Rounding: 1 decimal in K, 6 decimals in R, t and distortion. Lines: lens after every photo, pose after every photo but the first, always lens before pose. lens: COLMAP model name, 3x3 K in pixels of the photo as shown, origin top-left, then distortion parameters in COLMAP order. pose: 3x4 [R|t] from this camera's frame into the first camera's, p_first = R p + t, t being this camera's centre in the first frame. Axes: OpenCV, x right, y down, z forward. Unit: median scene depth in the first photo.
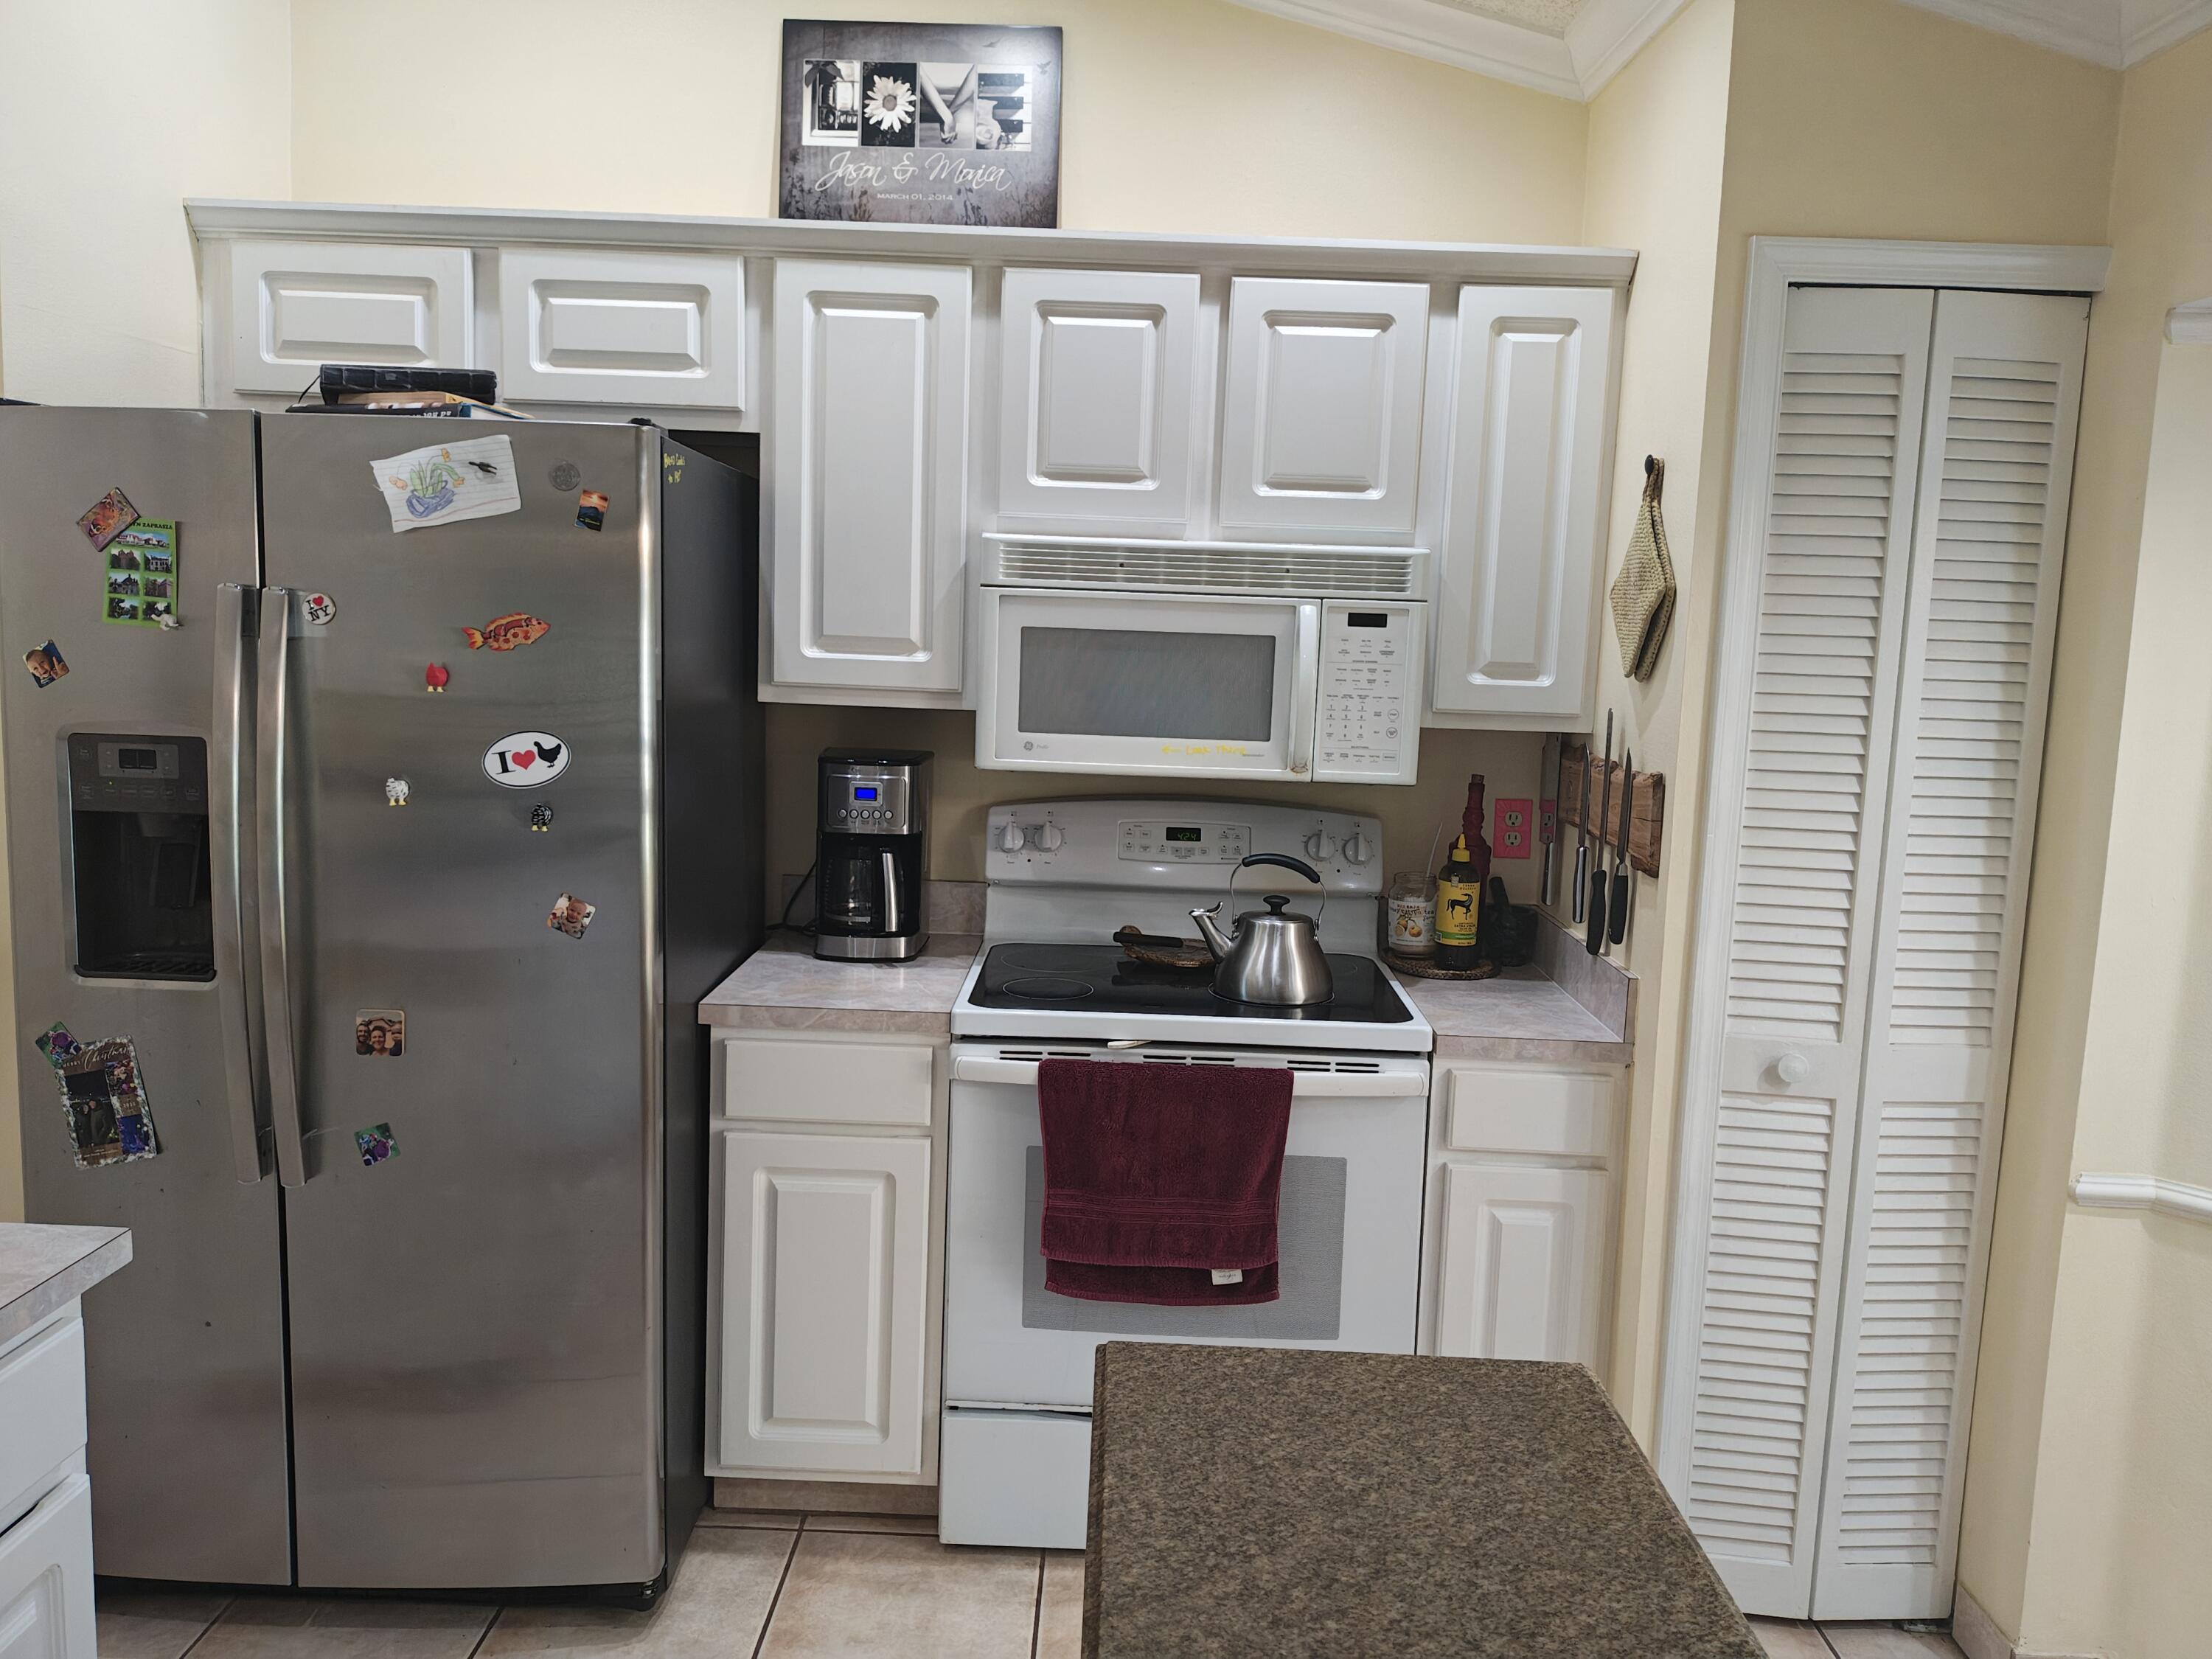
lens RADIAL K [[1632.5, 0, 1105.5], [0, 1632.5, 818.8], [0, 0, 1]] dist [0.054619, -0.112158]
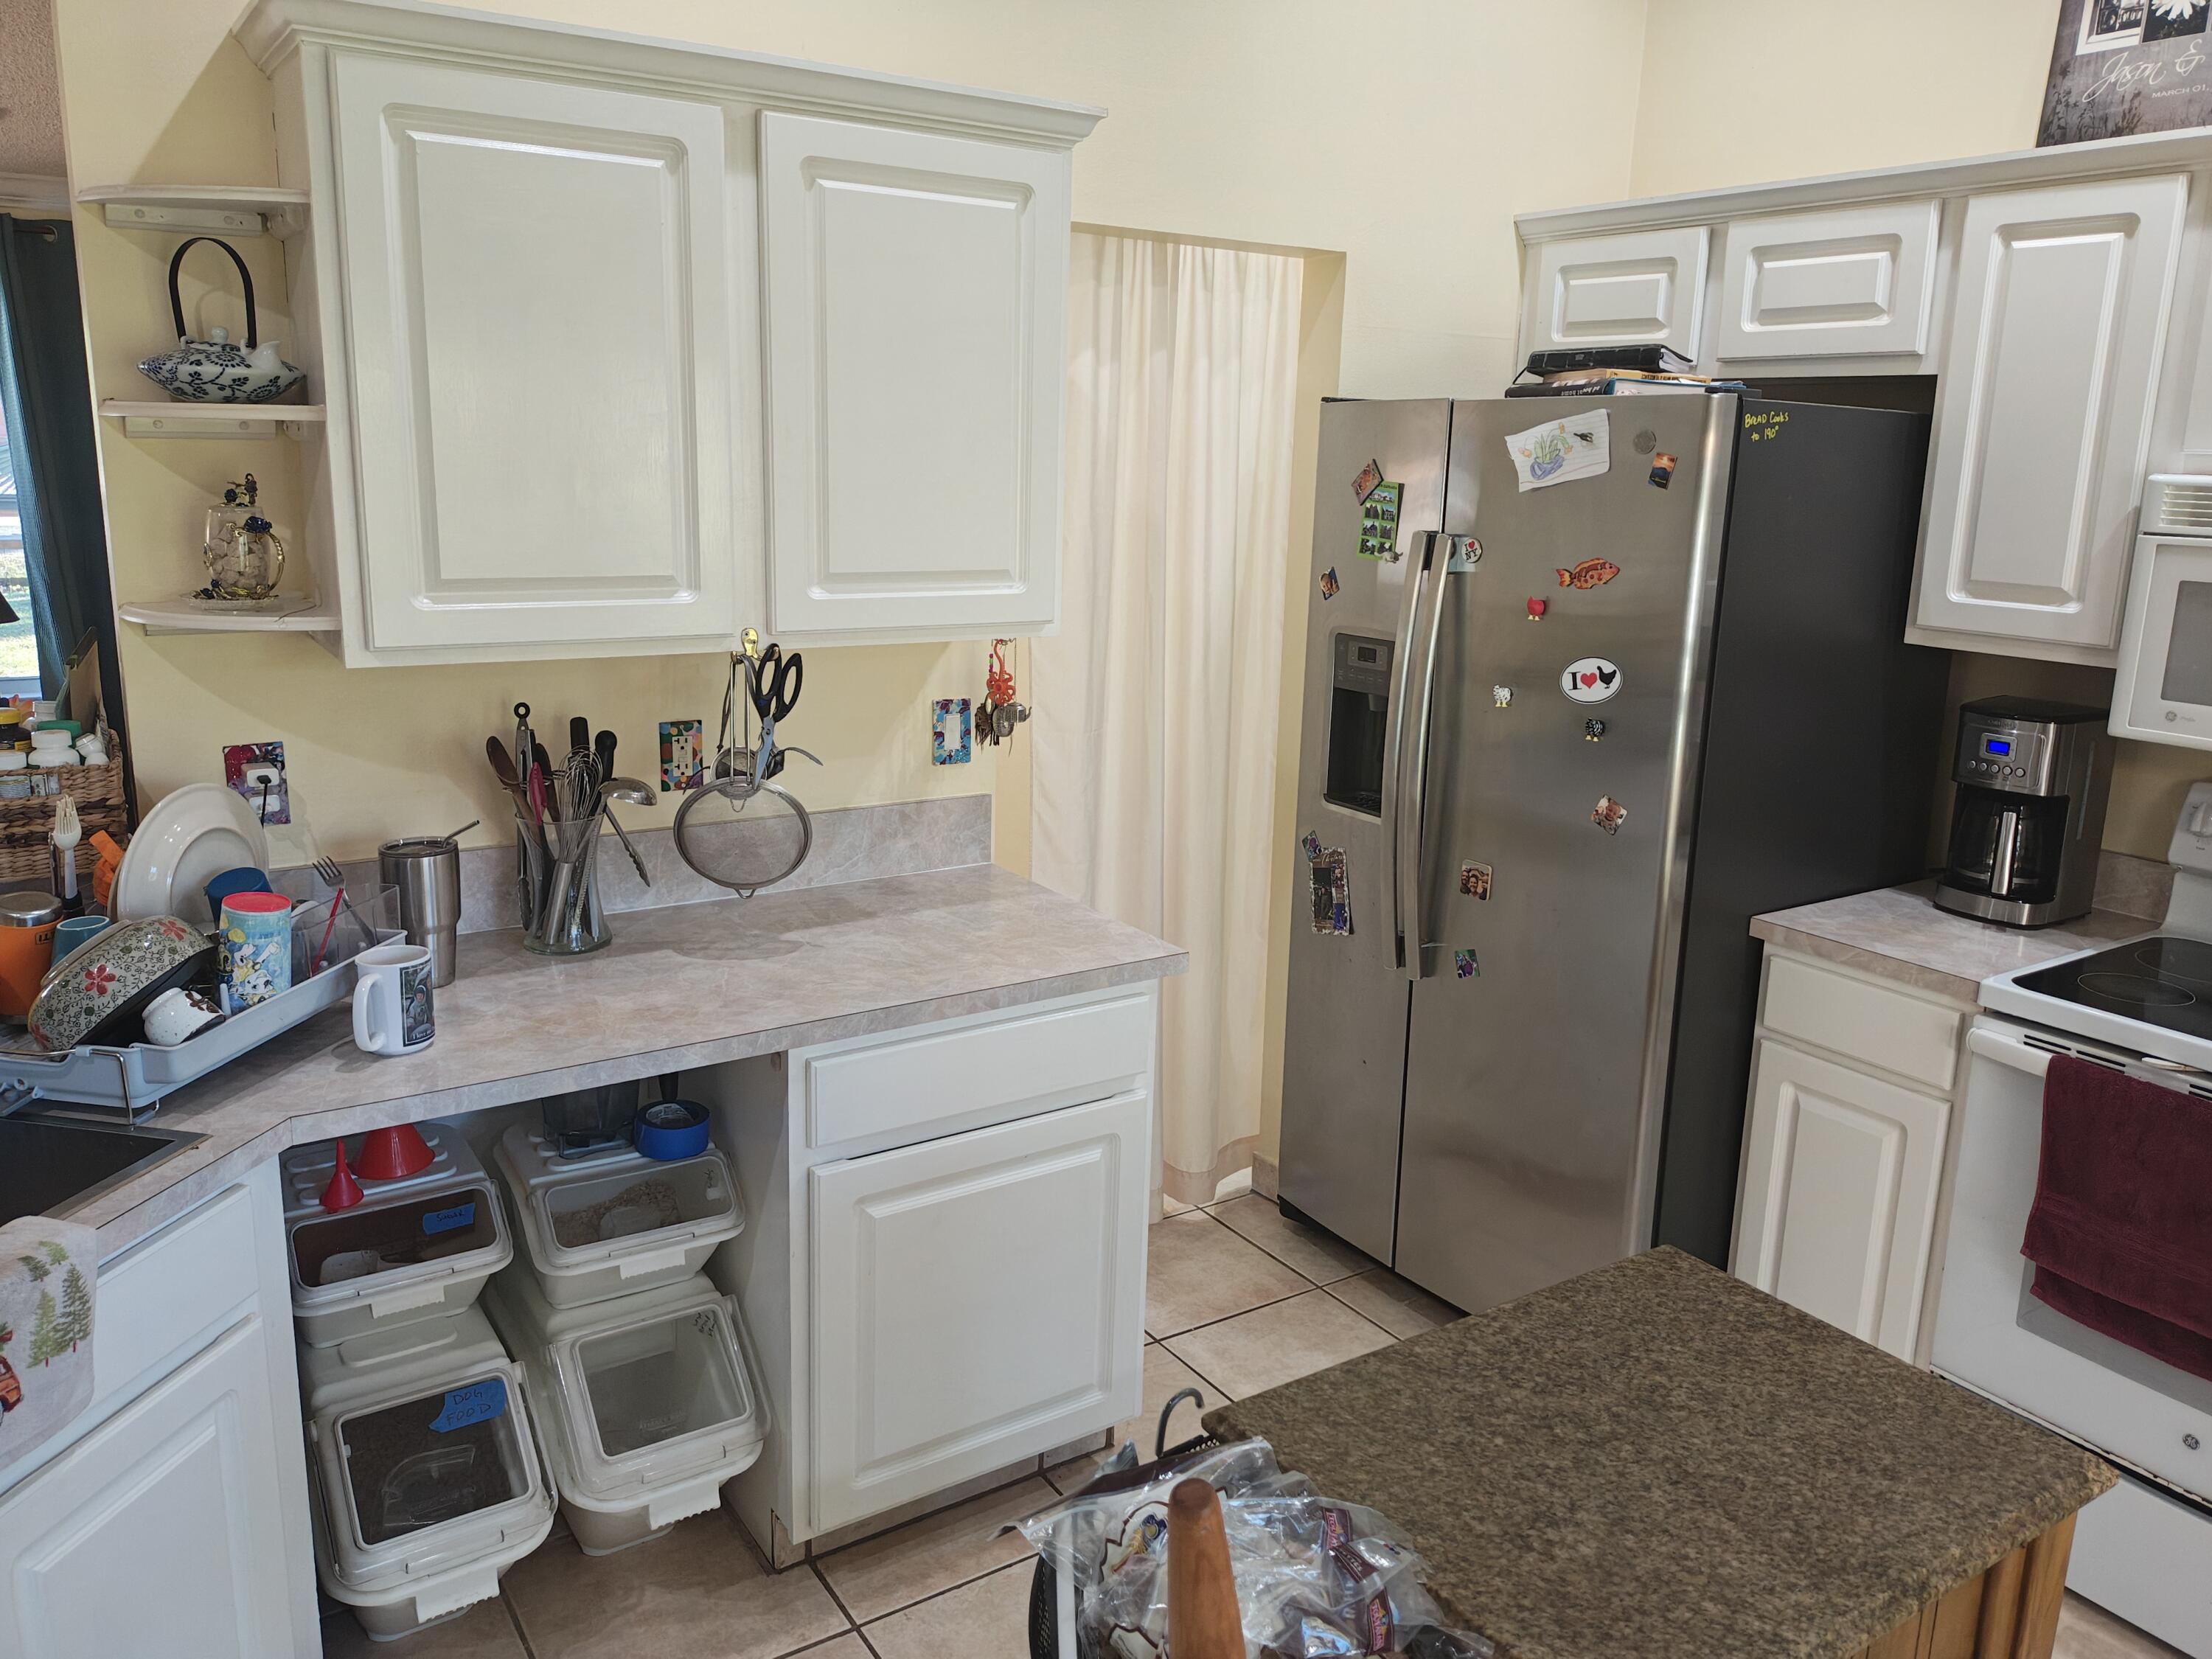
lens RADIAL K [[1617.0, 0, 1110.7], [0, 1617.0, 807.2], [0, 0, 1]] dist [0.053531, -0.067510]
pose [[0.560554, 0.157396, -0.813023, 0.362516], [-0.108417, 0.987270, 0.116379, -0.037398], [0.820990, 0.022909, 0.570482, 0.026987]]
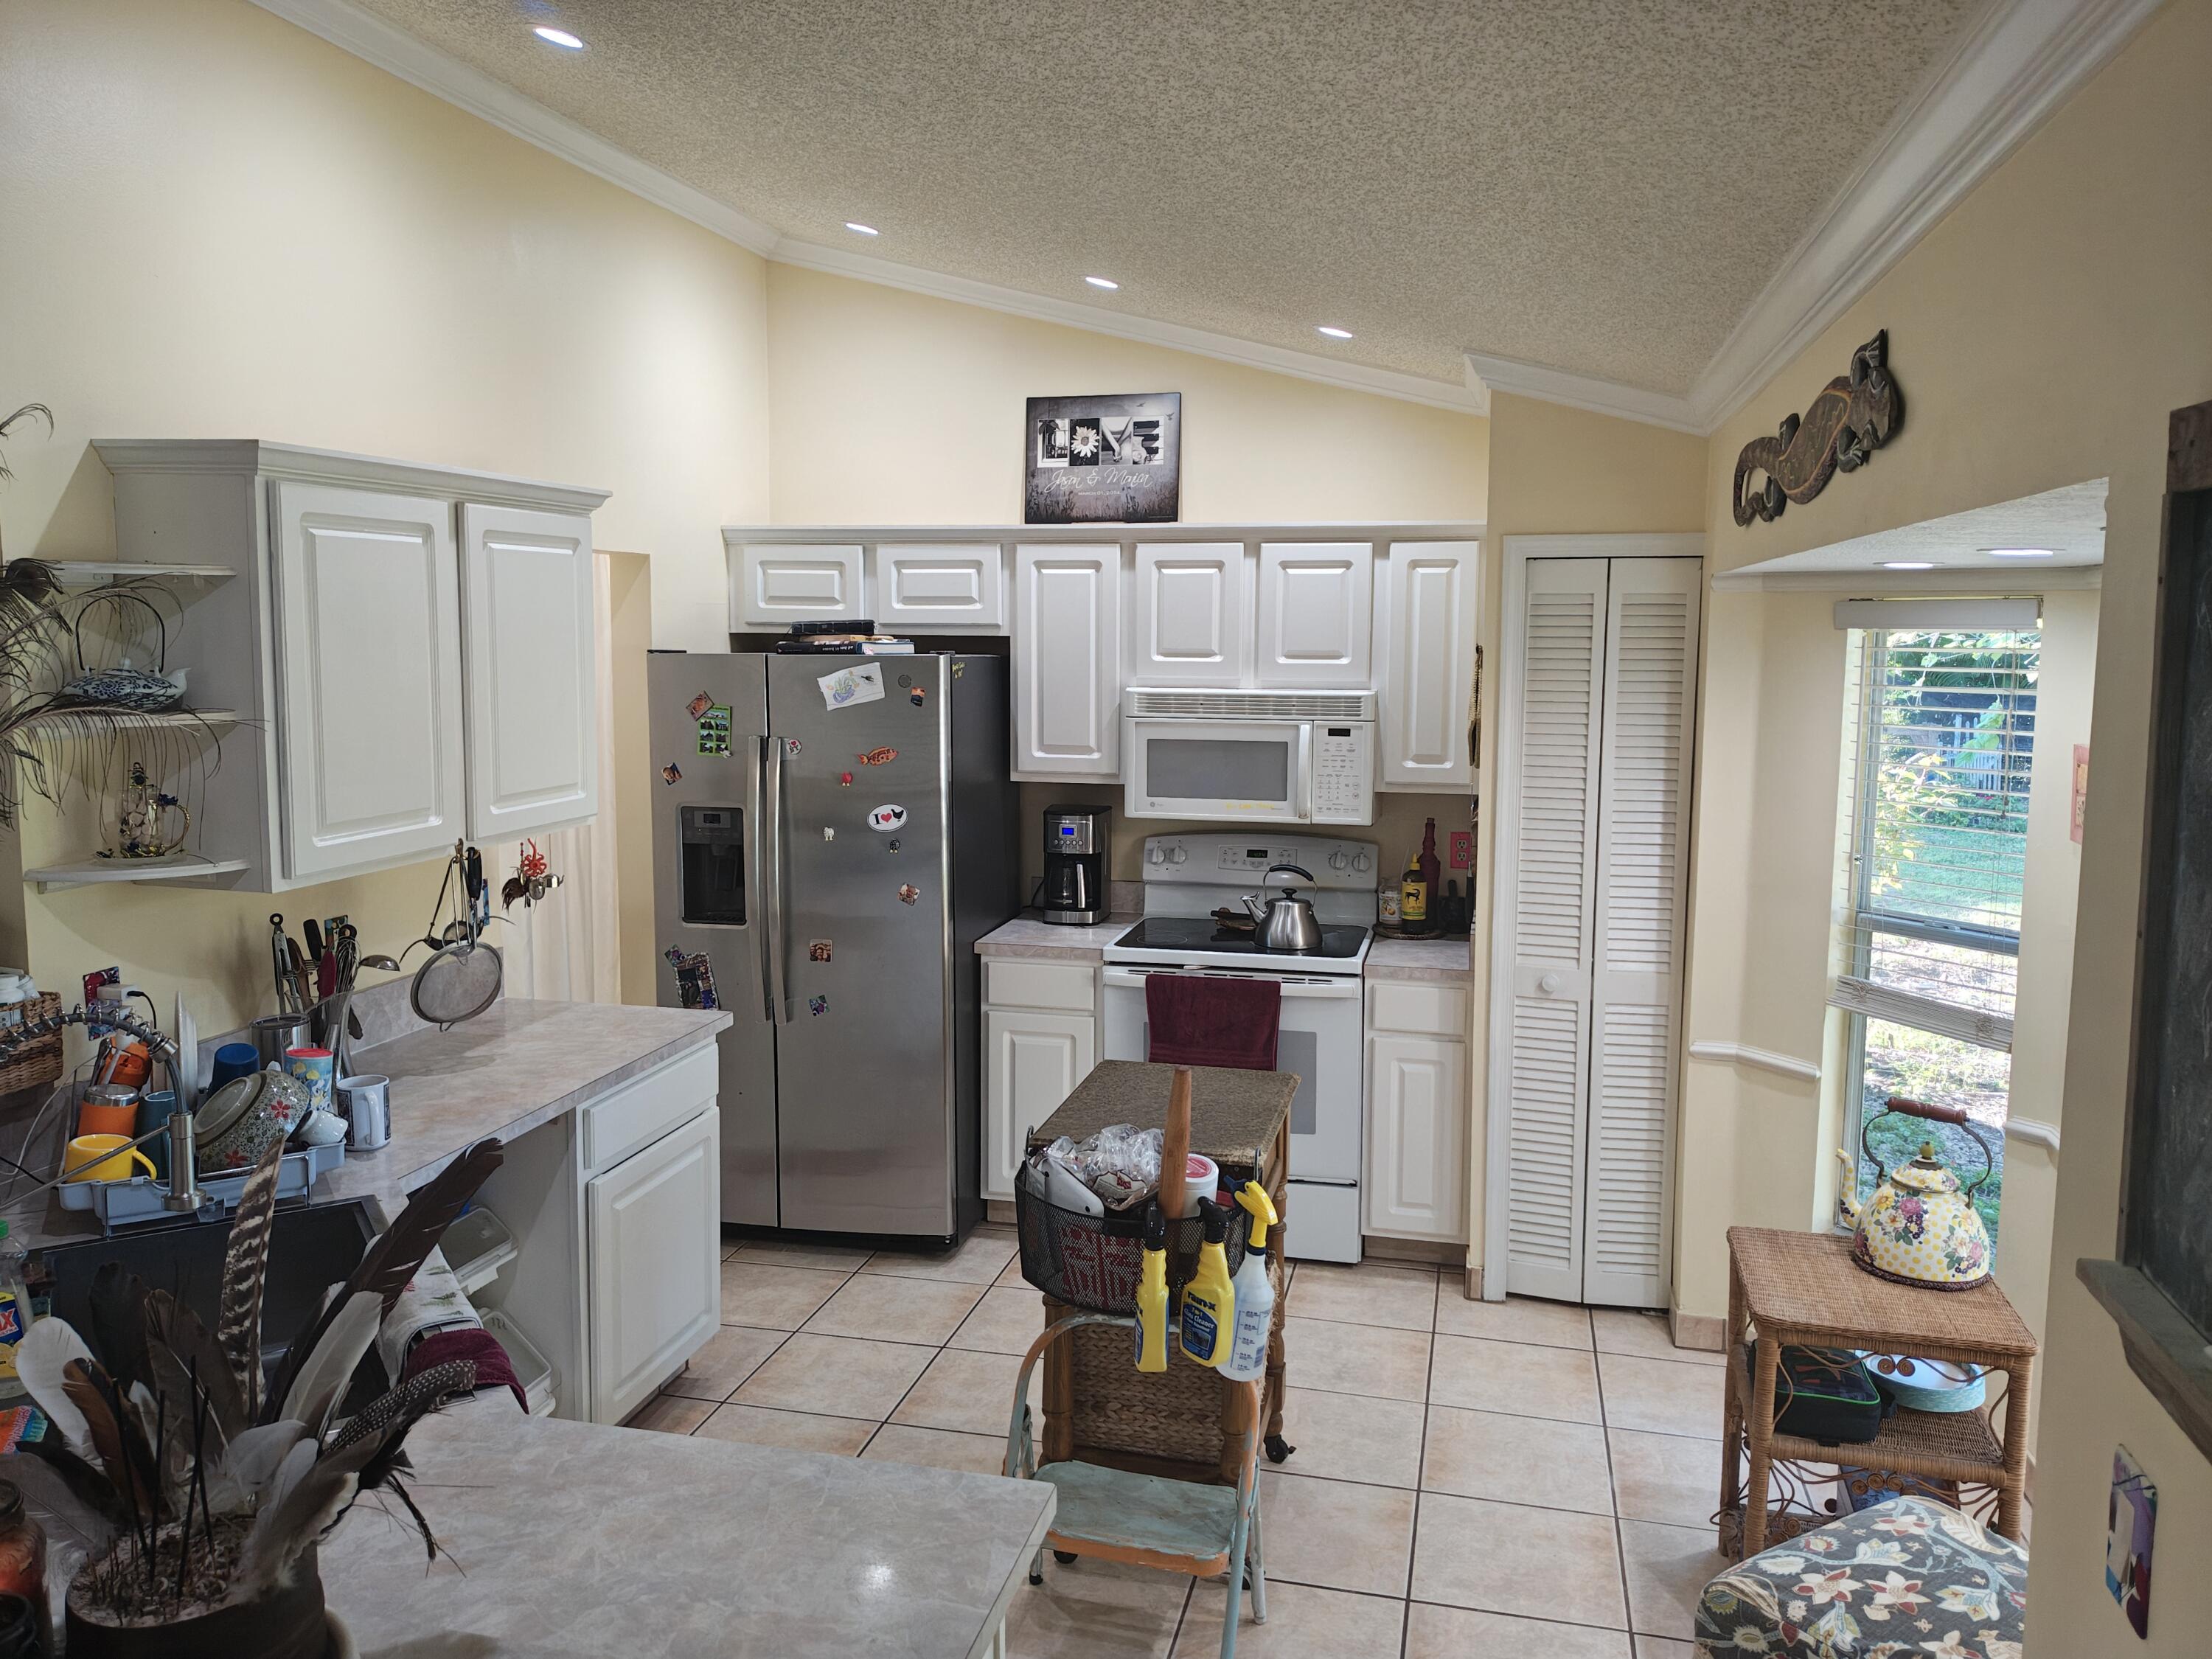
lens RADIAL K [[1632.5, 0, 1105.5], [0, 1632.5, 818.8], [0, 0, 1]] dist [0.054619, -0.112158]
pose [[0.974998, -0.005490, -0.222144, 0.306232], [0.002926, 0.999925, -0.011868, -0.008027], [0.222192, 0.010922, 0.974942, -0.778006]]
